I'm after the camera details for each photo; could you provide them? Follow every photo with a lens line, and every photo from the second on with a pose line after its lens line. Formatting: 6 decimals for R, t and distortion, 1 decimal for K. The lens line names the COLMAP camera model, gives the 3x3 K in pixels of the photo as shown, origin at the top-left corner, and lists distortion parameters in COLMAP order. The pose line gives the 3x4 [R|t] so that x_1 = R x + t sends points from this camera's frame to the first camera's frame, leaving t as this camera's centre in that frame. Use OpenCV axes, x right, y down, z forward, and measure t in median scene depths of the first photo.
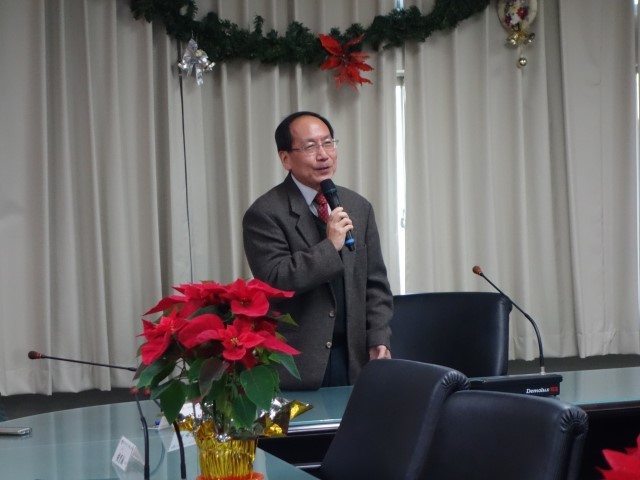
lens RADIAL K [[1897.7, 0, 318.9], [0, 1897.7, 239.2], [0, 0, 1]] dist [0.060631, 0.000000]
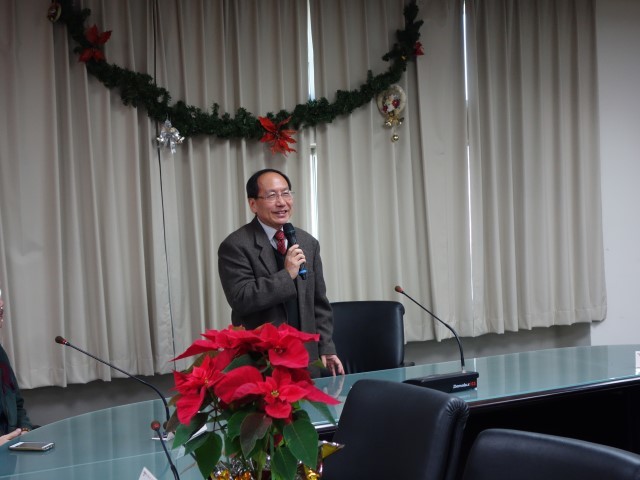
lens RADIAL K [[994.8, 0, 323.3], [0, 994.8, 242.8], [0, 0, 1]] dist [0.012471, 0.000000]
pose [[0.992319, -0.017110, 0.122519, -0.044687], [0.018038, 0.999816, -0.006468, -0.010417], [-0.122385, 0.008628, 0.992445, 0.278318]]
